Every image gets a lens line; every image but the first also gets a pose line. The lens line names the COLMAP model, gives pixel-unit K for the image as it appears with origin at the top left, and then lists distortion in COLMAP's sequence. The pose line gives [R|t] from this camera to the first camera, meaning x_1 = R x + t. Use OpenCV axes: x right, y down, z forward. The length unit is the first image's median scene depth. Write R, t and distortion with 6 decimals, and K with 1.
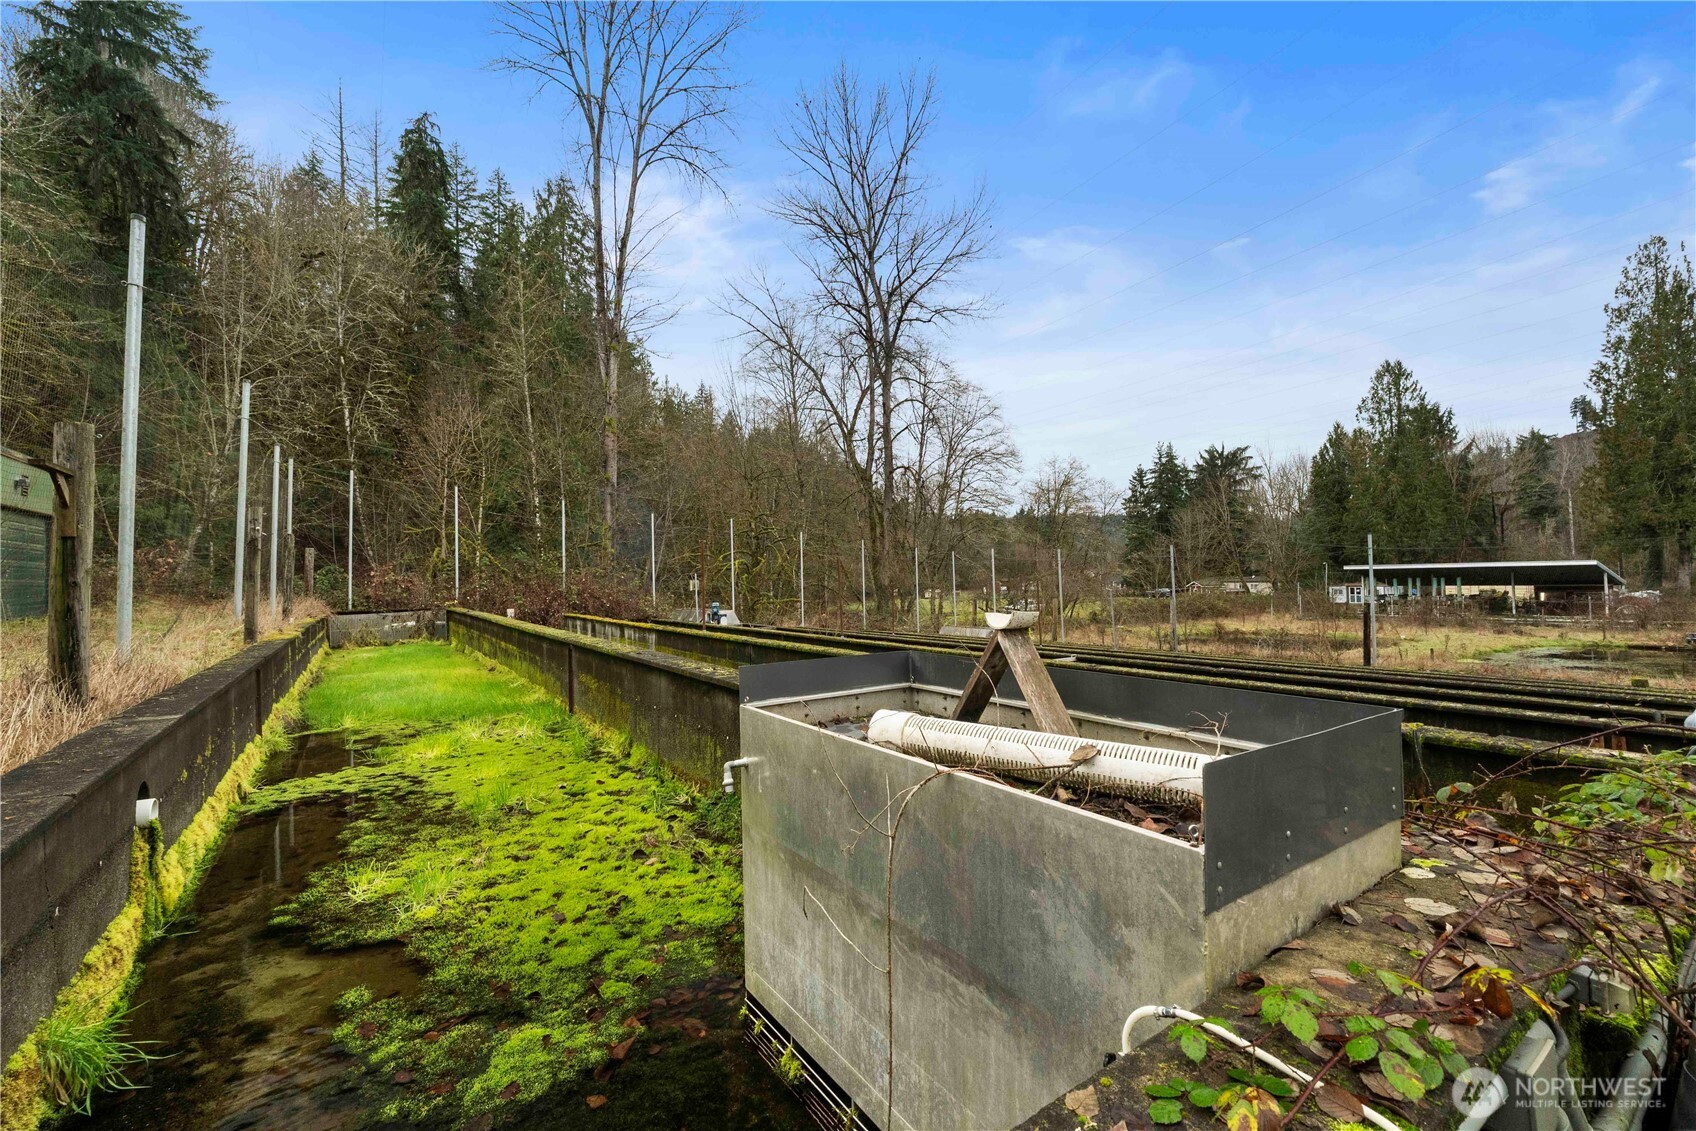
lens RADIAL K [[730.7, 0, 848.0], [0, 730.7, 565.5], [0, 0, 1]] dist [-0.000062, -0.000603]
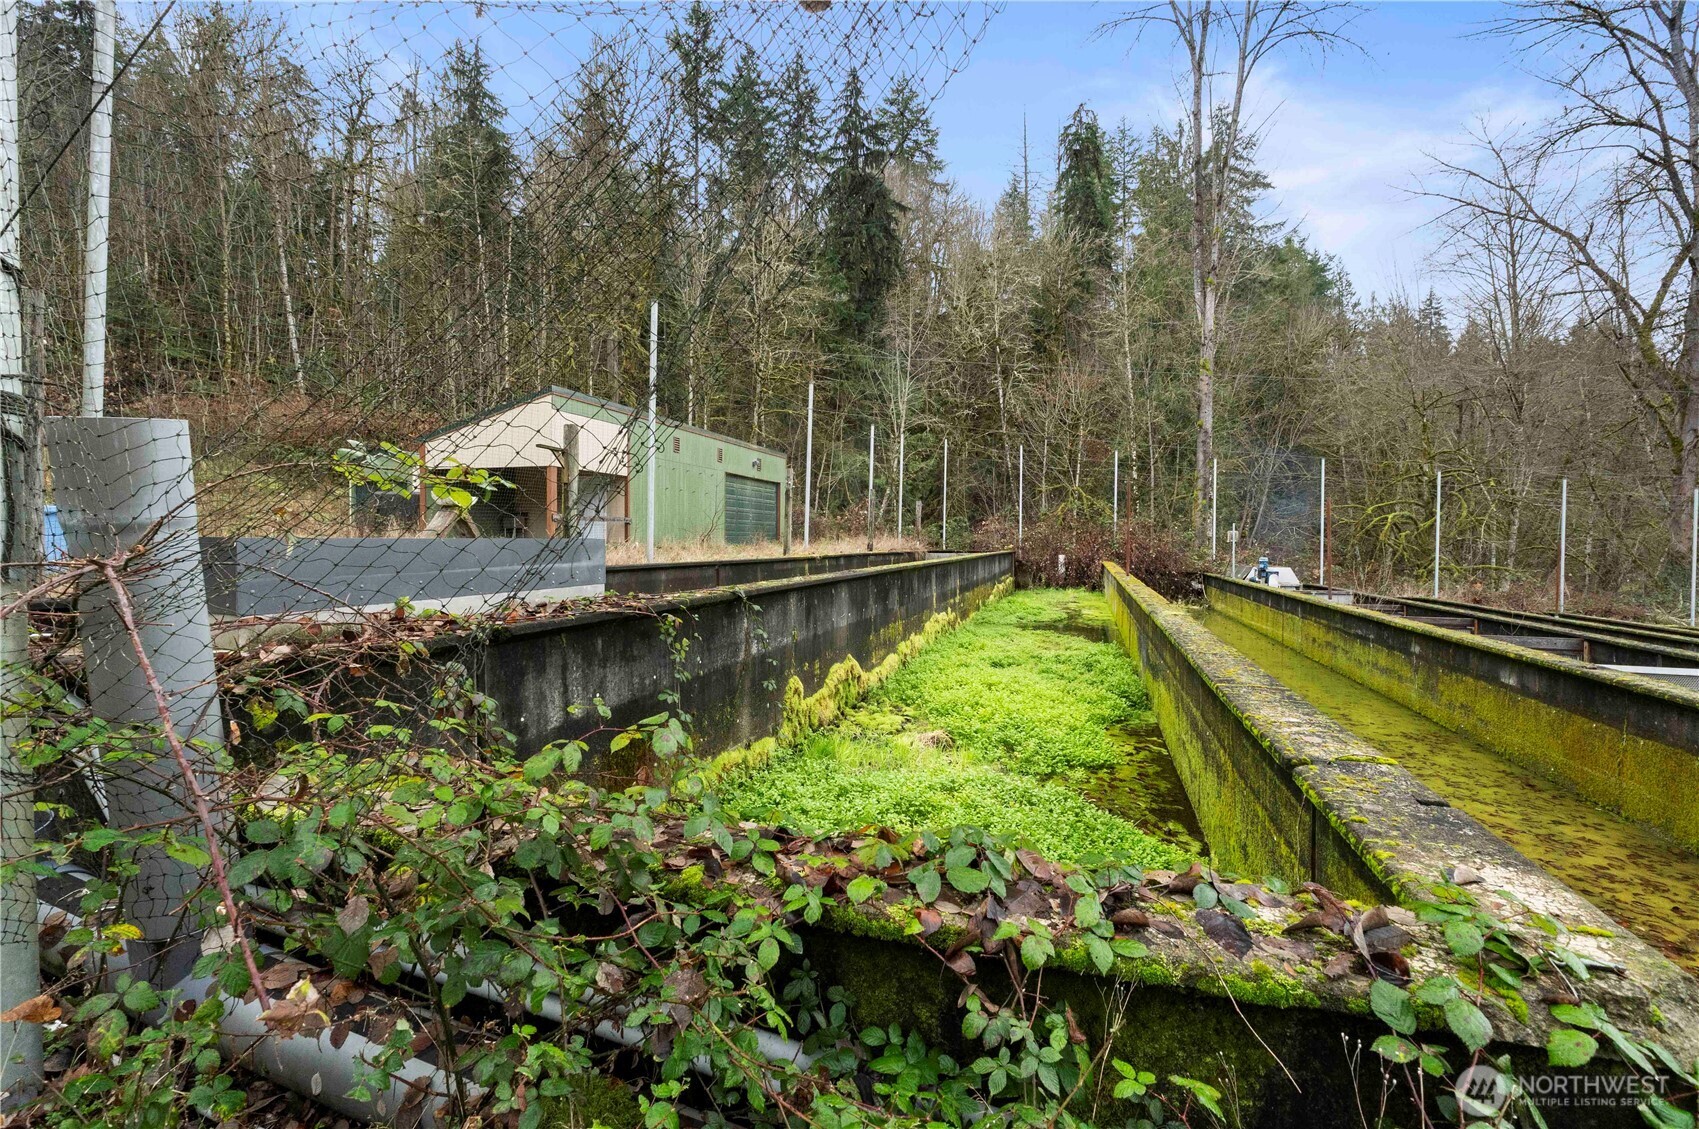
lens RADIAL K [[724.5, 0, 849.5], [0, 724.5, 564.5], [0, 0, 1]] dist [0.001334, 0.000036]
pose [[0.614751, 0.051454, -0.787041, 0.131800], [-0.007220, 0.998195, 0.059618, 0.007676], [0.788688, -0.030968, 0.614013, 0.055376]]
